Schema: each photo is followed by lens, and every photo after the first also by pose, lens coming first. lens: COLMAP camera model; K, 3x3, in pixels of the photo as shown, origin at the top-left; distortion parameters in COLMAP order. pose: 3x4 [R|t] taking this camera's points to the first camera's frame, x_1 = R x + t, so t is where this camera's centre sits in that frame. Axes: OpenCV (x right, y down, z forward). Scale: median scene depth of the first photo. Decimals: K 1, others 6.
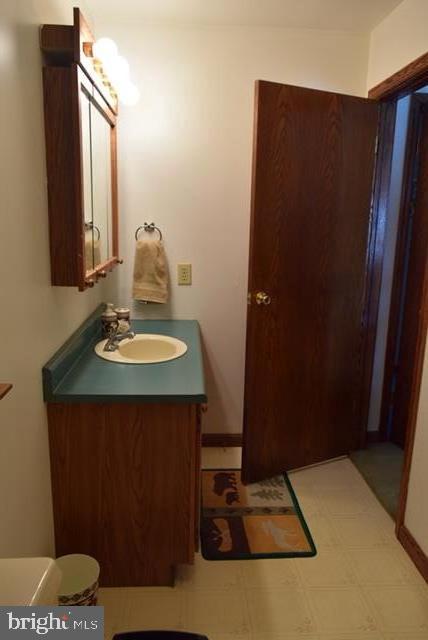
lens RADIAL K [[499.5, 0, 214.0], [0, 499.5, 320.0], [0, 0, 1]] dist [0.001376, -0.000986]
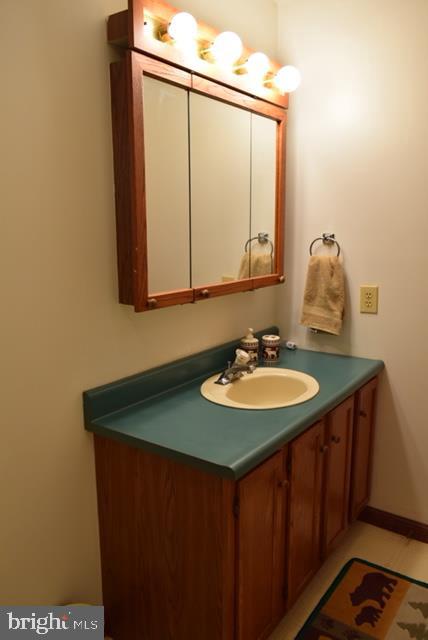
lens RADIAL K [[507.2, 0, 214.0], [0, 507.2, 320.0], [0, 0, 1]] dist [-0.001868, 0.000221]
pose [[0.787375, 0.087949, -0.610168, 0.240677], [-0.107561, 0.994188, 0.004502, -0.039290], [0.607018, 0.062086, 0.792259, 0.240500]]
